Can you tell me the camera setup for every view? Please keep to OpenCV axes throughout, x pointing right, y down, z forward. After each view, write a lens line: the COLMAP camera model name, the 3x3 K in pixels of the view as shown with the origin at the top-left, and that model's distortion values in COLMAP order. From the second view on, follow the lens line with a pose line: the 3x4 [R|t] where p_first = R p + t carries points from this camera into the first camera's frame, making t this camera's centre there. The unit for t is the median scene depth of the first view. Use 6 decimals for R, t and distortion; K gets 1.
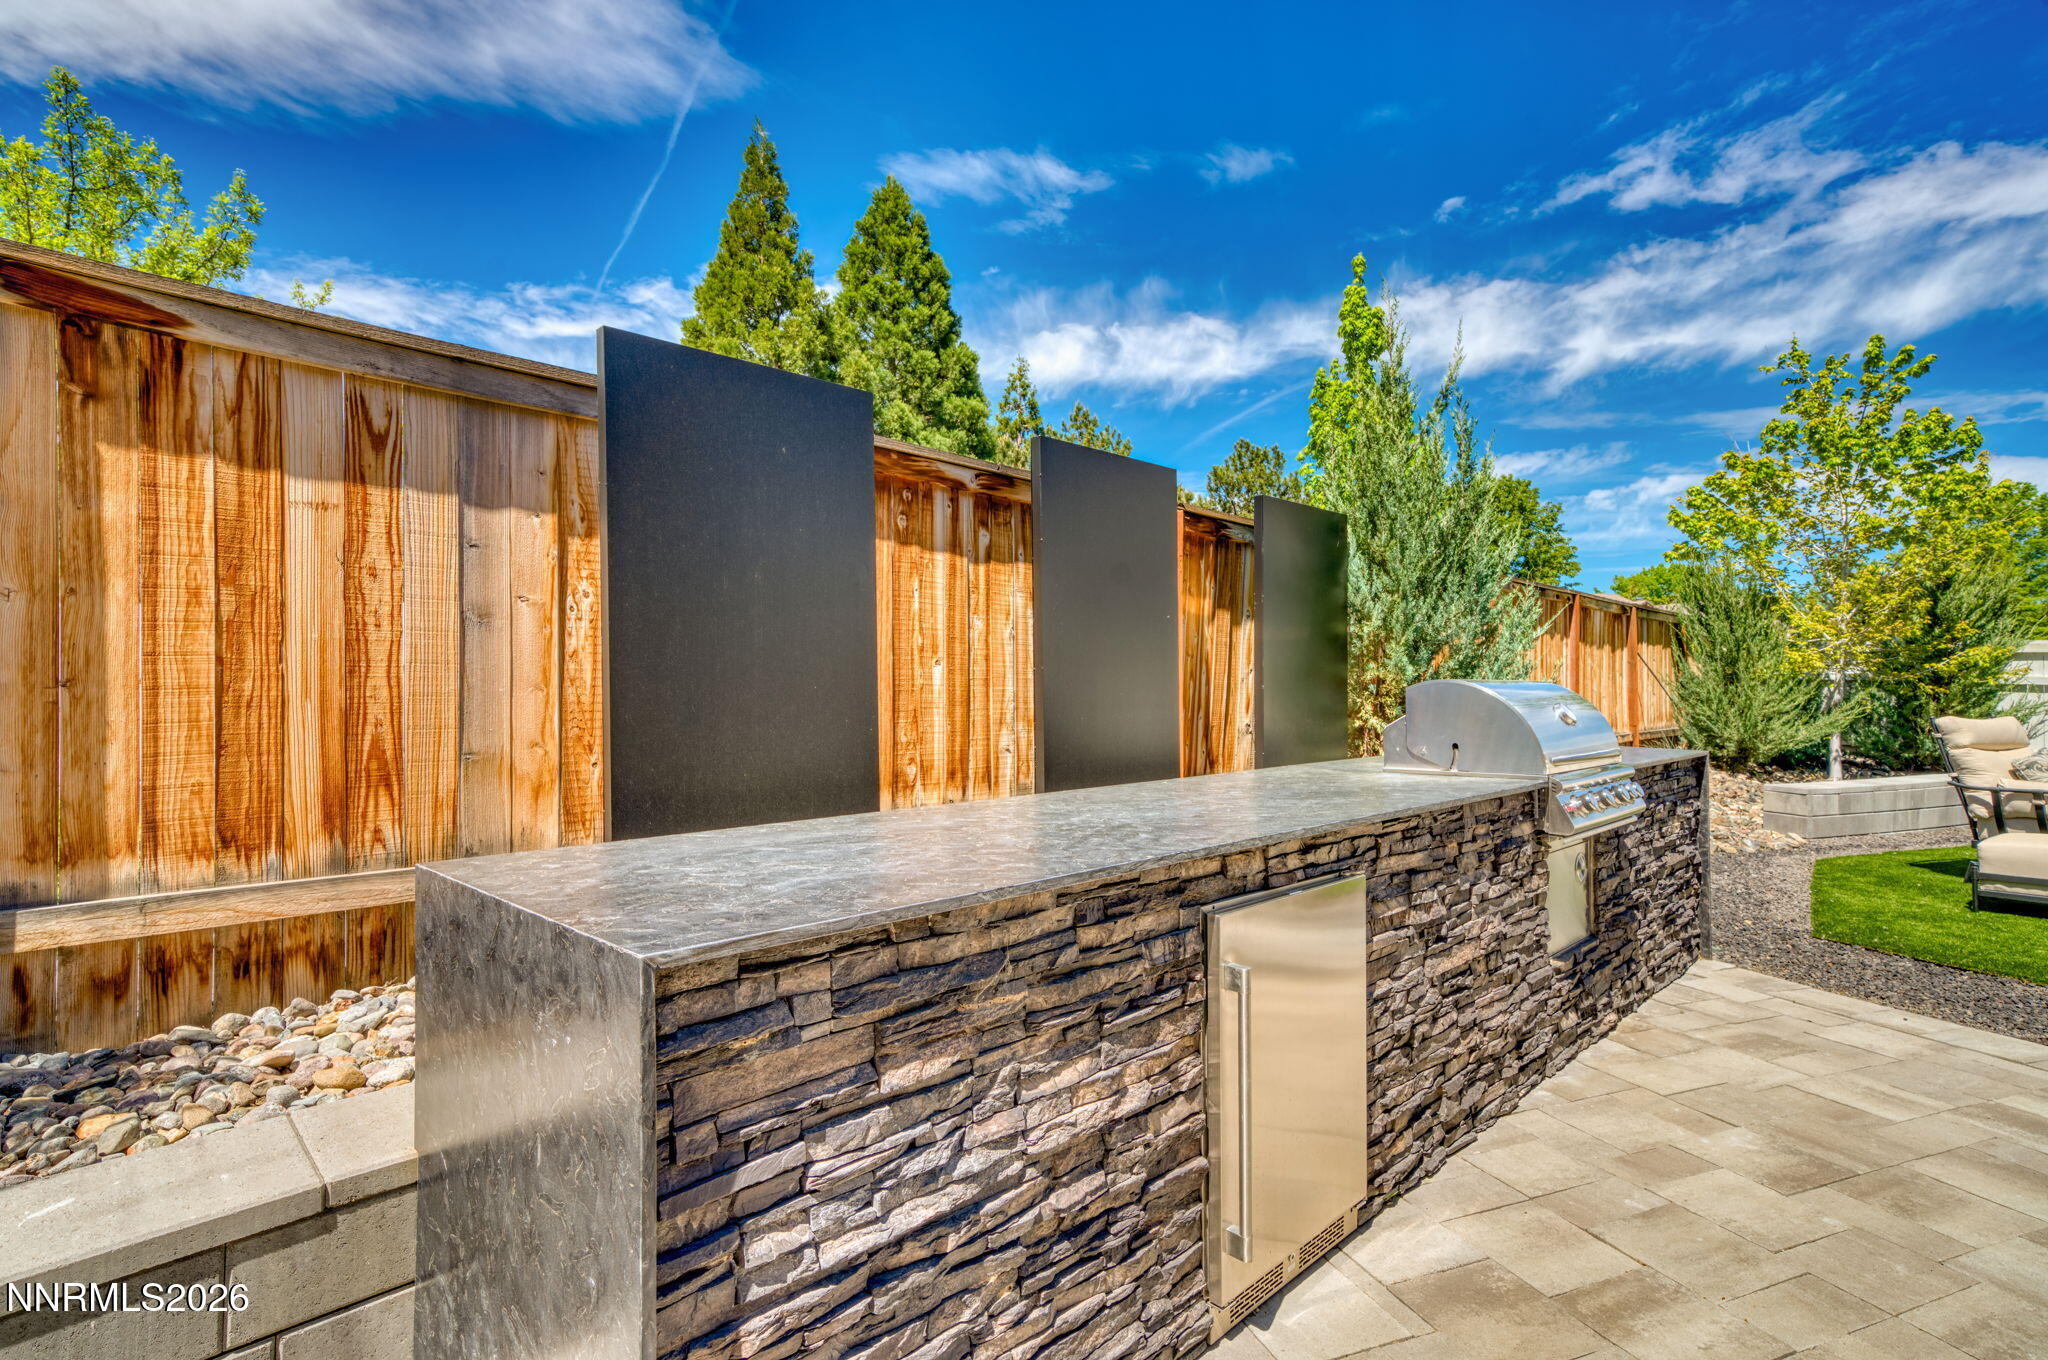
lens RADIAL K [[969.5, 0, 1011.0], [0, 969.5, 695.5], [0, 0, 1]] dist [0.038260, -0.000730]
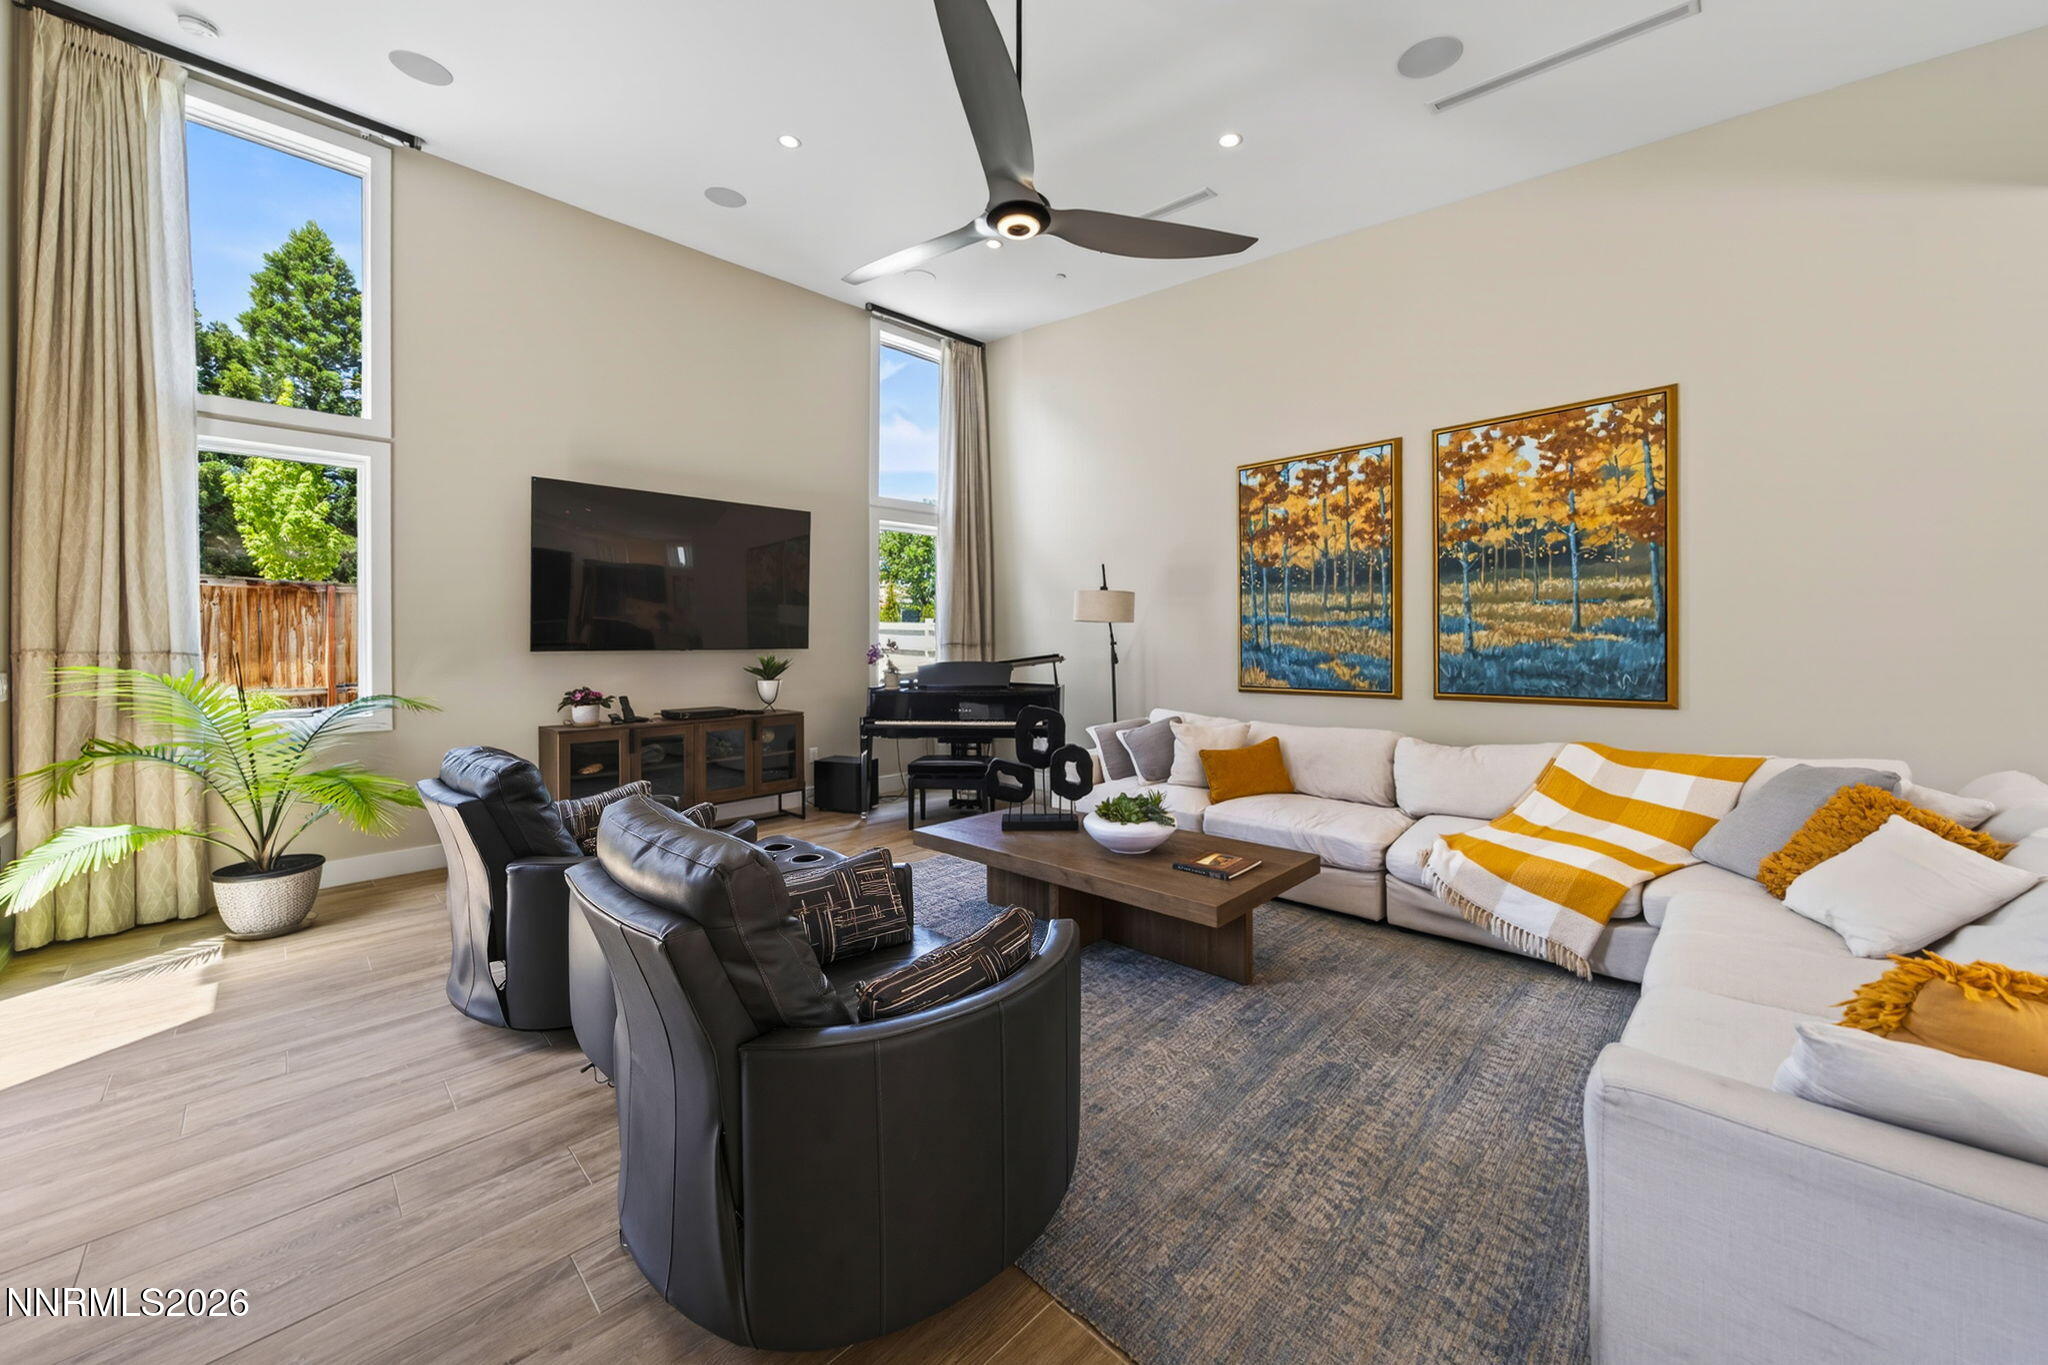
lens RADIAL K [[754.5, 0, 1027.6], [0, 754.5, 644.2], [0, 0, 1]] dist [-0.001714, 0.000038]
pose [[0.910862, -0.007931, 0.412634, 0.303916], [0.012165, 0.999897, -0.007635, 0.001315], [-0.412531, 0.011974, 0.910865, -0.195139]]
